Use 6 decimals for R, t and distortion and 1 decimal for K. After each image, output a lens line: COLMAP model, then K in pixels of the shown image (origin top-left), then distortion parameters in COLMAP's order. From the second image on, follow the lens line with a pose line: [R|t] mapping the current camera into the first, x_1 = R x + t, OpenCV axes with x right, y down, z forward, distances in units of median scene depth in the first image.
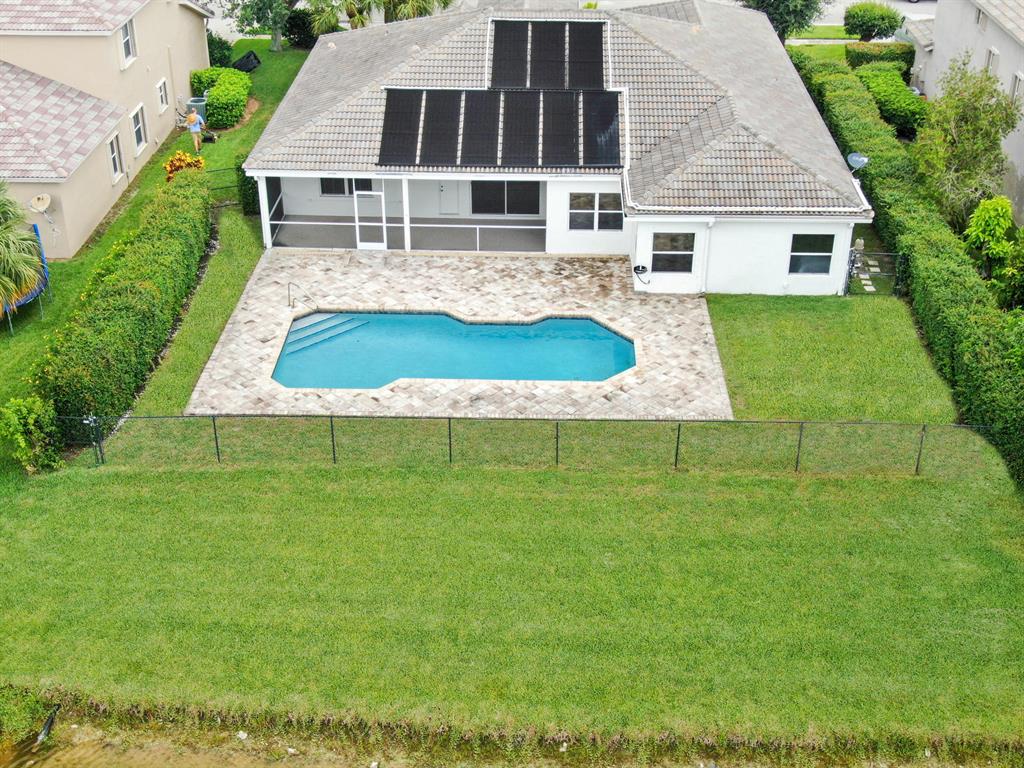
lens RADIAL K [[1270.0, 0, 512.0], [0, 1270.0, 384.0], [0, 0, 1]] dist [0.127425, -0.509514]
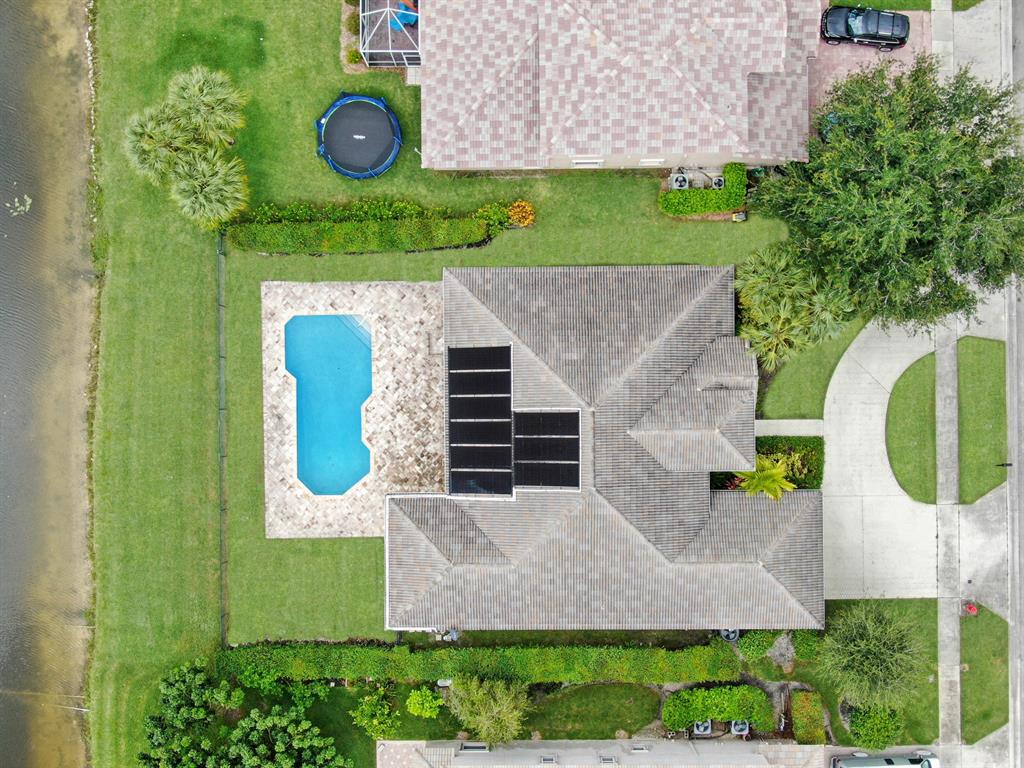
lens RADIAL K [[1184.7, 0, 510.5], [0, 1184.7, 392.3], [0, 0, 1]] dist [0.081812, -0.302033]
pose [[0.038421, 0.999149, -0.015020, -0.021342], [-0.488858, 0.031904, 0.871780, -1.625301], [0.871517, -0.026152, 0.489668, 0.324832]]
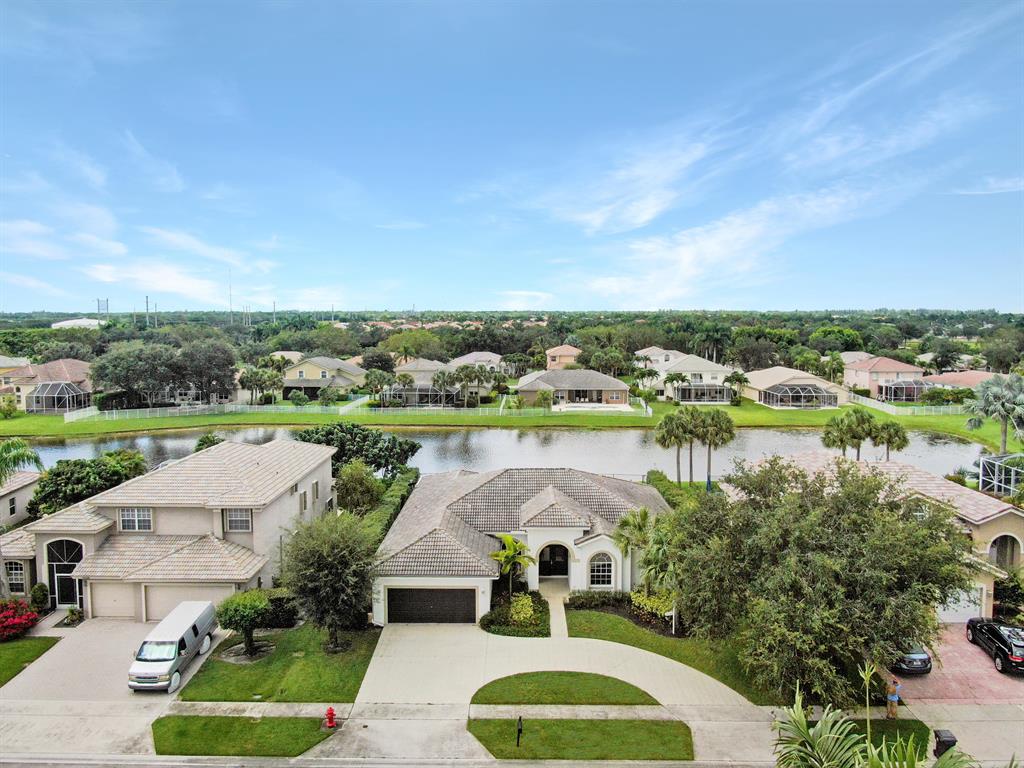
lens RADIAL K [[737.8, 0, 510.8], [0, 737.8, 391.2], [0, 0, 1]] dist [-0.026454, 0.012182]
pose [[-0.999826, -0.000734, -0.018659, 0.105082], [-0.011535, 0.810084, 0.586201, -1.219445], [0.014685, 0.586314, -0.809951, 2.144269]]
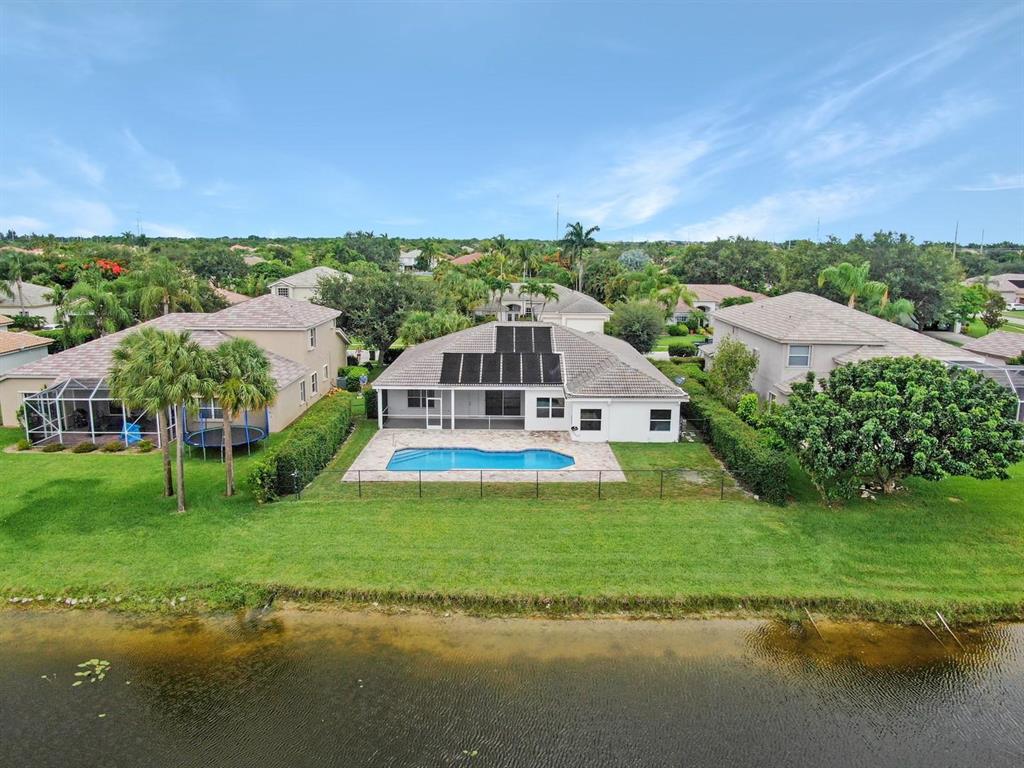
lens RADIAL K [[730.3, 0, 516.3], [0, 730.3, 386.1], [0, 0, 1]] dist [-0.027895, 0.003340]
pose [[0.999350, -0.003327, 0.035907, -0.027901], [0.014831, 0.945535, -0.325182, 0.209623], [-0.032870, 0.325503, 0.944970, -0.072137]]
